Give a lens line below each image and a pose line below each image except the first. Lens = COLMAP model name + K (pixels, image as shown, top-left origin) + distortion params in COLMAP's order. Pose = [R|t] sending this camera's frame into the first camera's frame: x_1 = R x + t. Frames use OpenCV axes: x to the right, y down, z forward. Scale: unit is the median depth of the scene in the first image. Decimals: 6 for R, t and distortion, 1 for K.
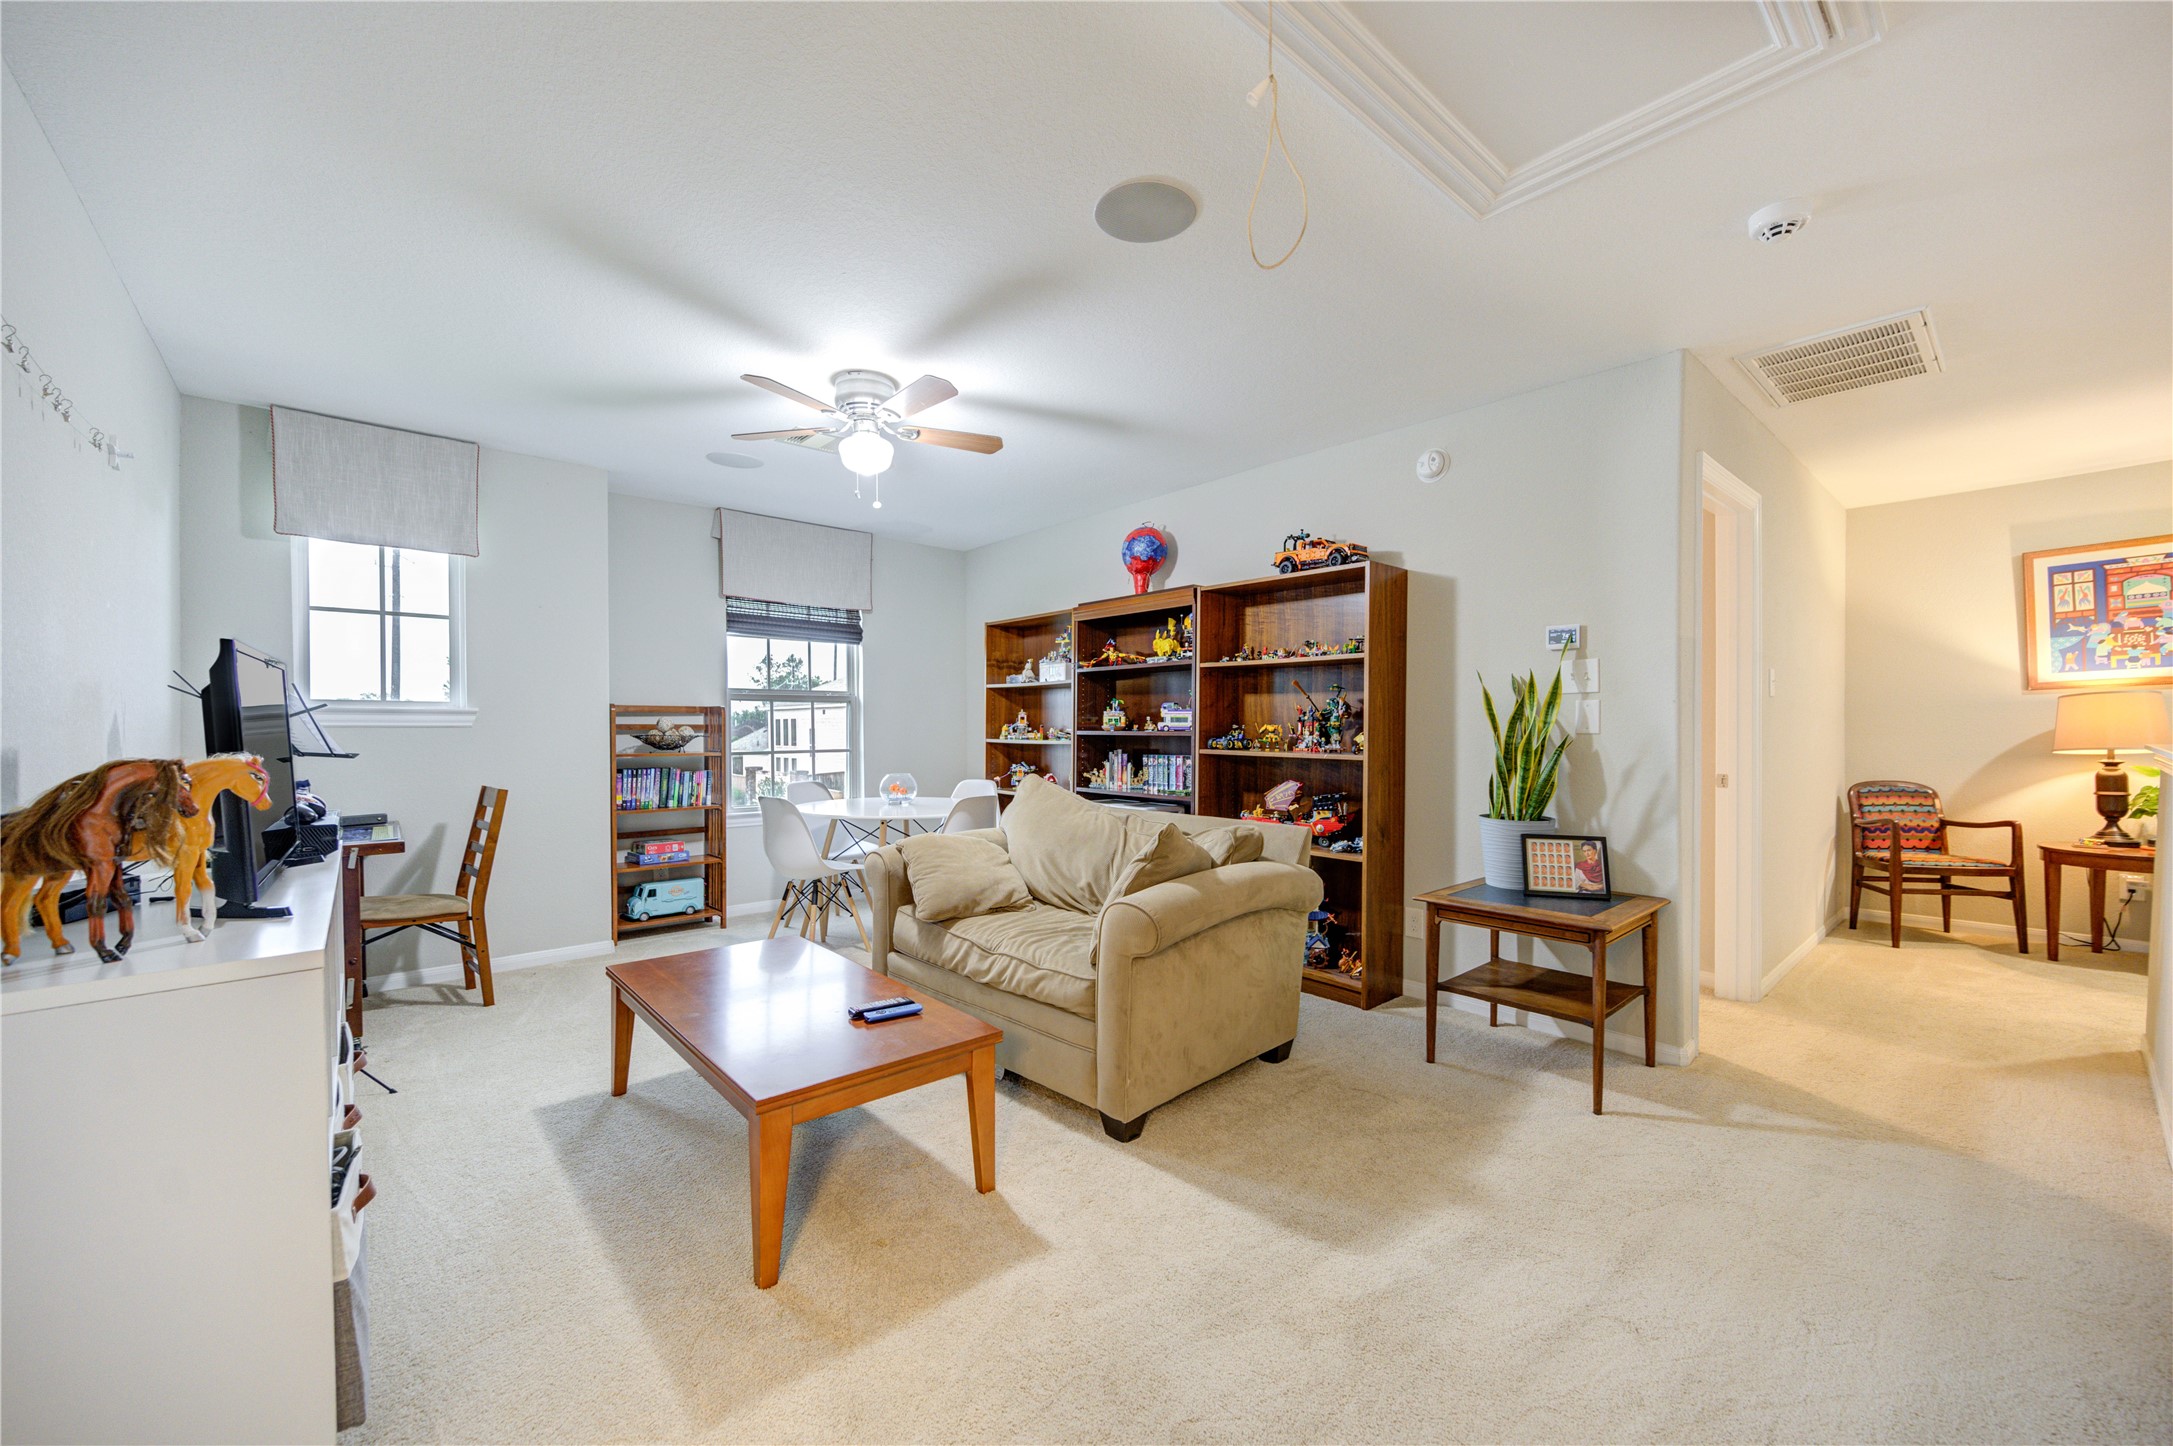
lens RADIAL K [[852.7, 0, 1075.5], [0, 852.7, 737.8], [0, 0, 1]] dist [0.005830, -0.001212]
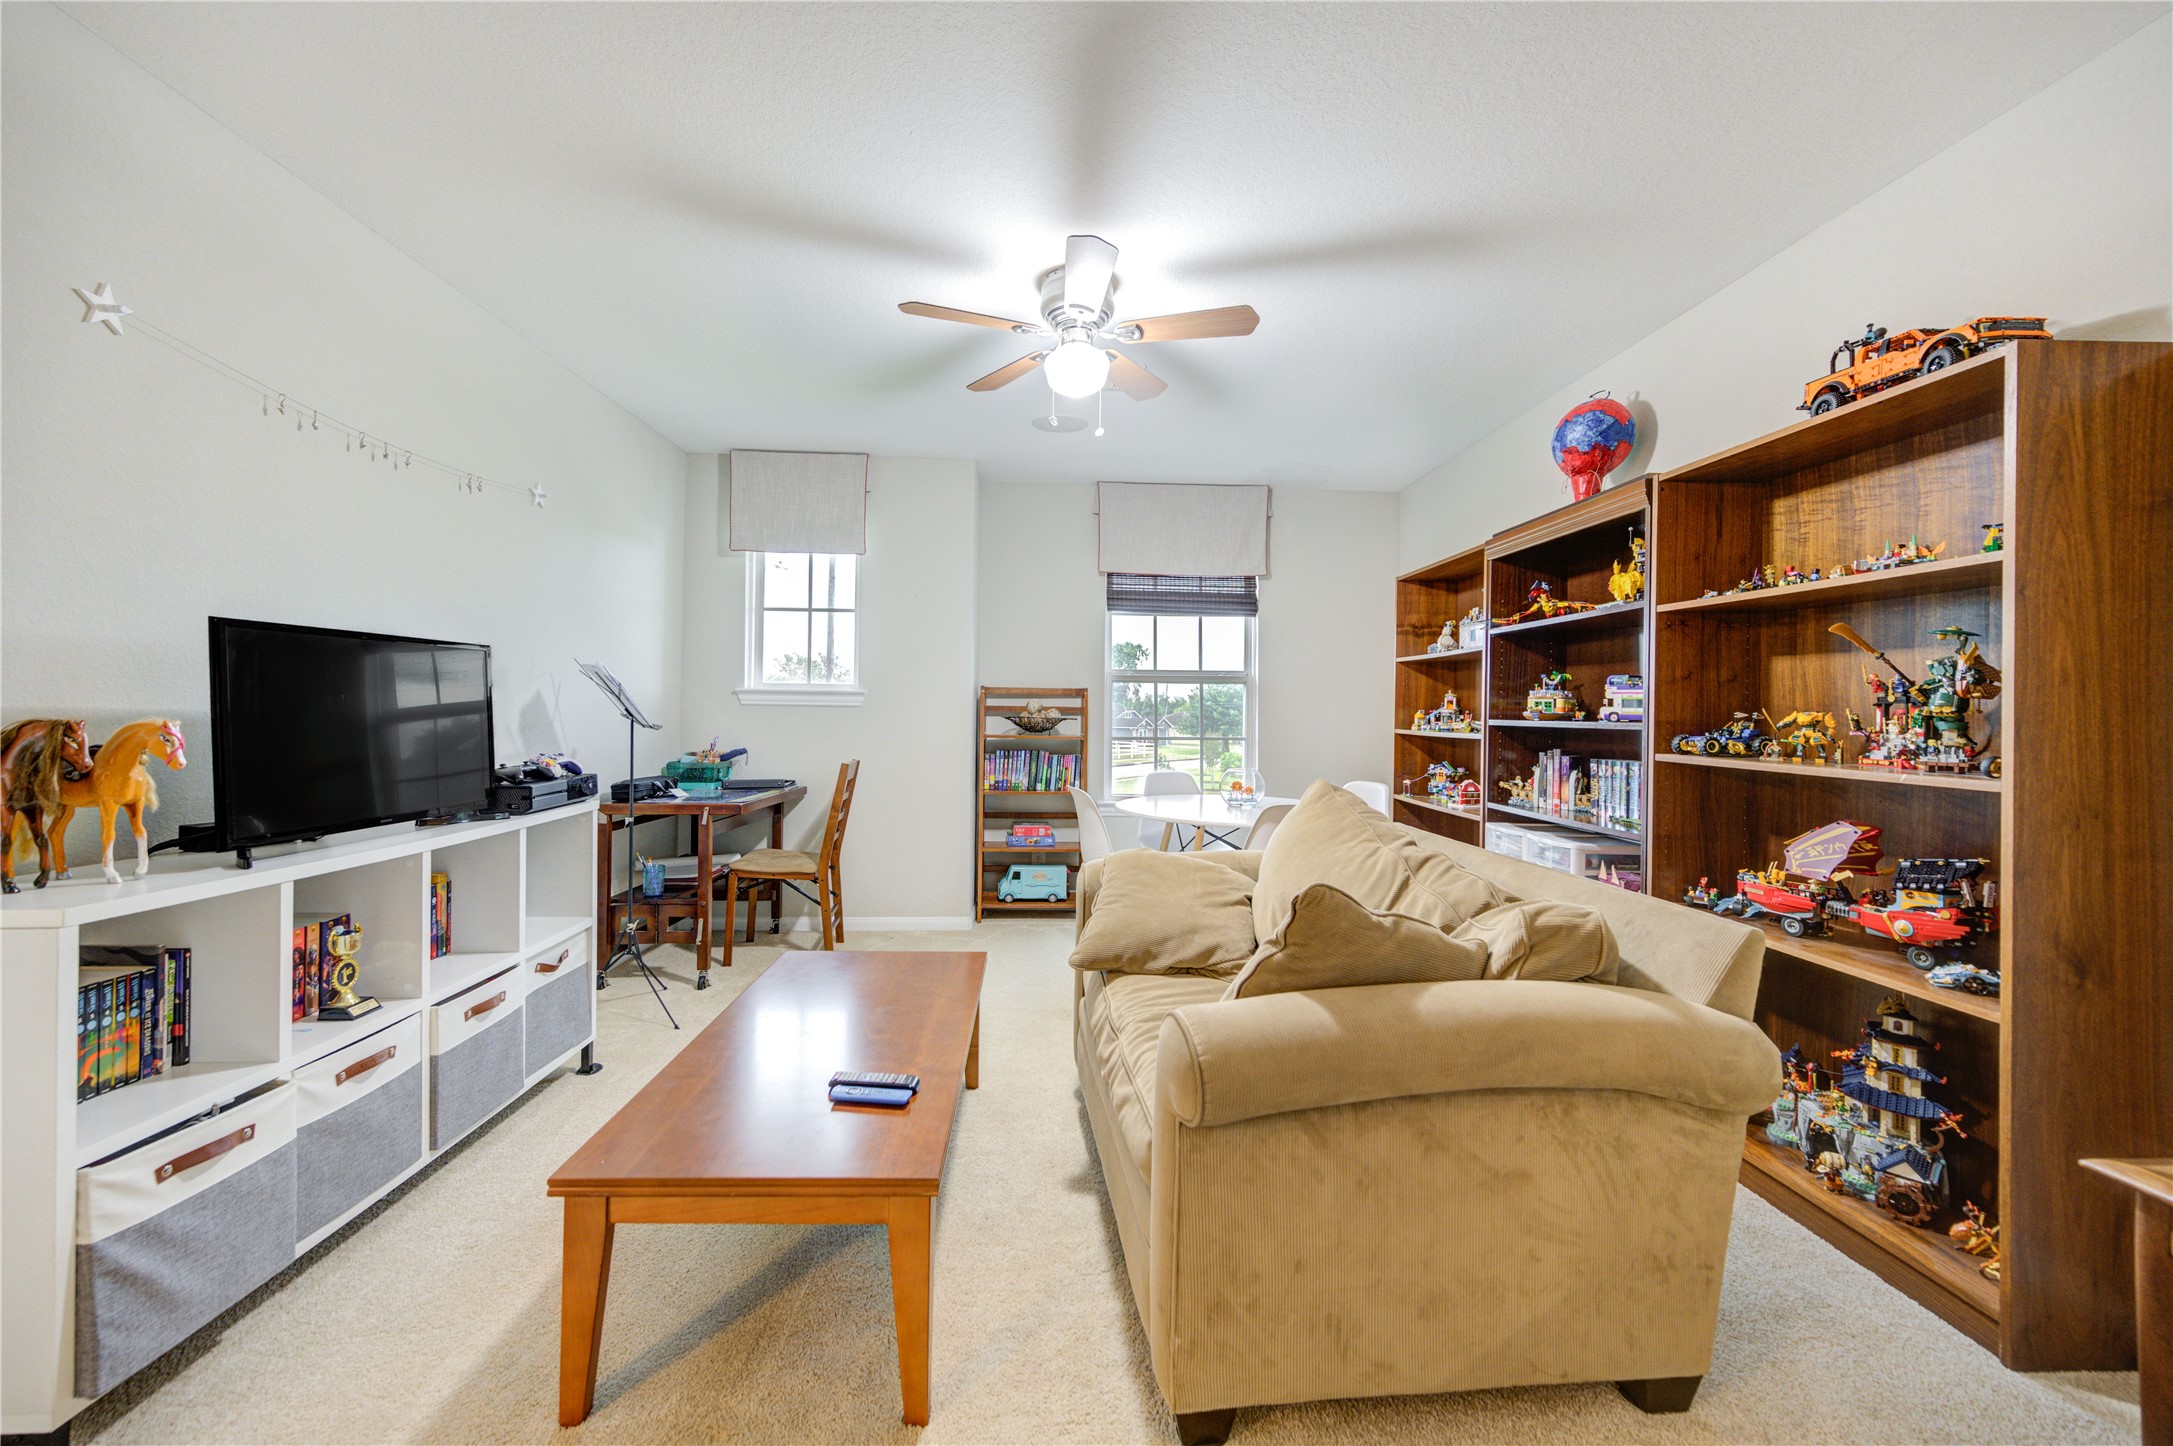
lens RADIAL K [[852.7, 0, 1090.3], [0, 852.7, 703.7], [0, 0, 1]] dist [0.005830, -0.001212]
pose [[0.772073, 0.003853, -0.635523, 0.250416], [-0.021214, 0.999581, -0.019711, -0.000875], [0.635180, 0.028700, 0.771831, 0.350237]]
